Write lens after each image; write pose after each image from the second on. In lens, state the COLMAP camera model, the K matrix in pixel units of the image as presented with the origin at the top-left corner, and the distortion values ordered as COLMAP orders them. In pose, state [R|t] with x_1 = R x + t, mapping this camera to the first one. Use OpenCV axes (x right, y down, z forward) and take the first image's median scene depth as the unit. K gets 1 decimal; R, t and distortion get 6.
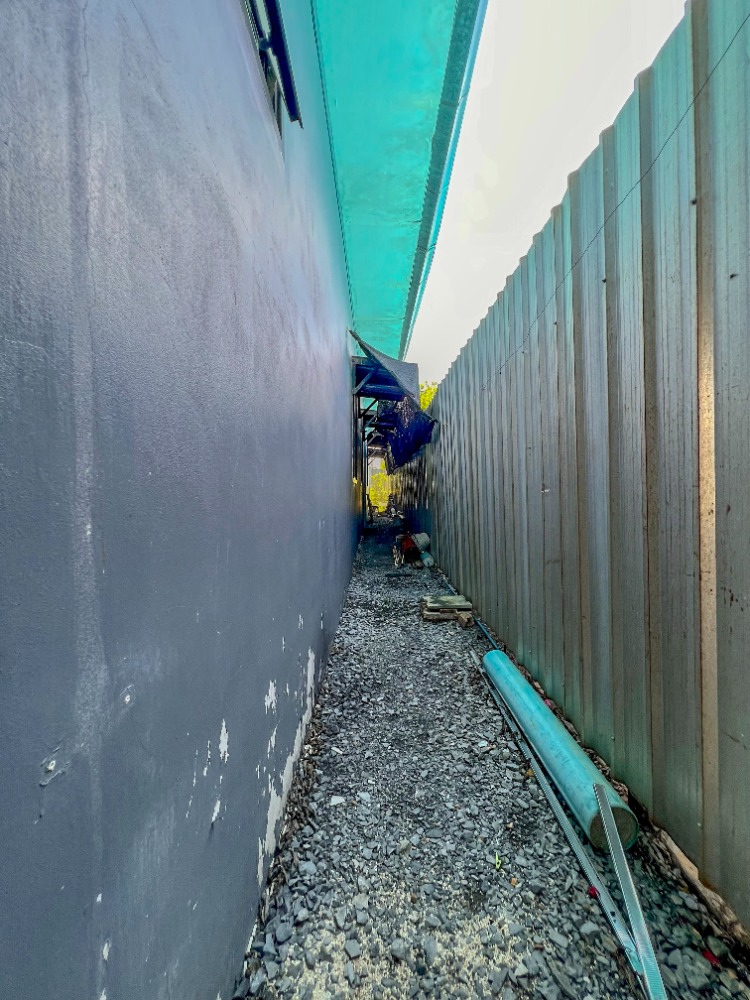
lens RADIAL K [[400.7, 0, 375.0], [0, 400.7, 500.0], [0, 0, 1]] dist [-0.000239, 0.000008]
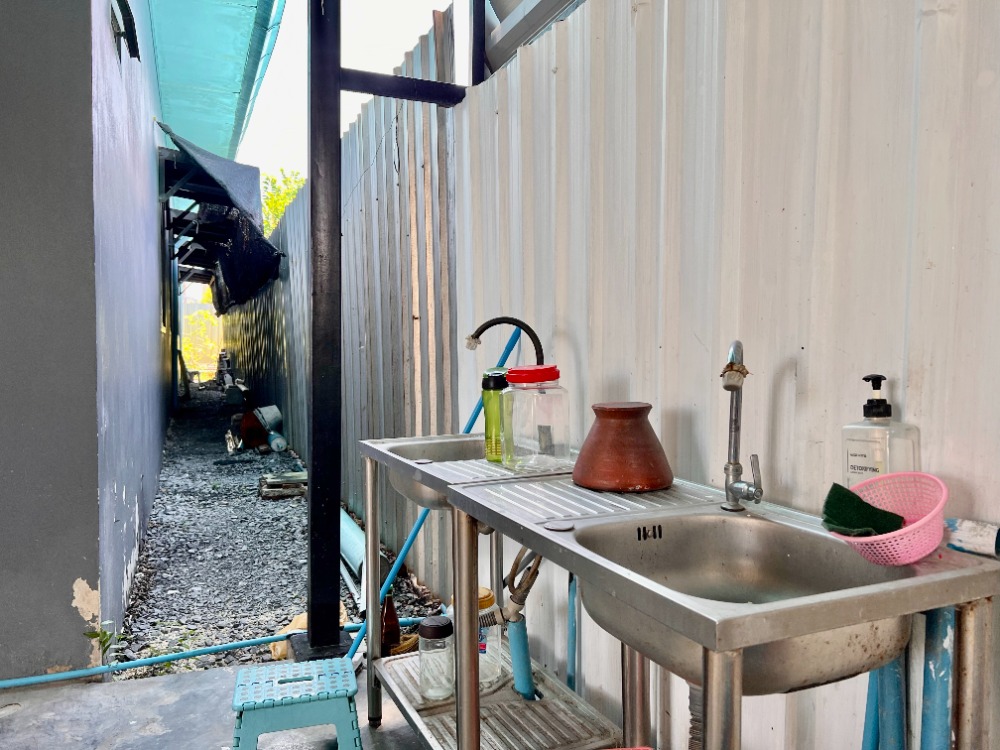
lens RADIAL K [[751.8, 0, 498.1], [0, 751.8, 380.6], [0, 0, 1]] dist [0.057437, -0.066096]
pose [[0.926463, -0.006793, 0.376324, -0.010459], [-0.002622, 0.999696, 0.024502, 0.006185], [-0.376376, -0.023687, 0.926164, -0.406820]]
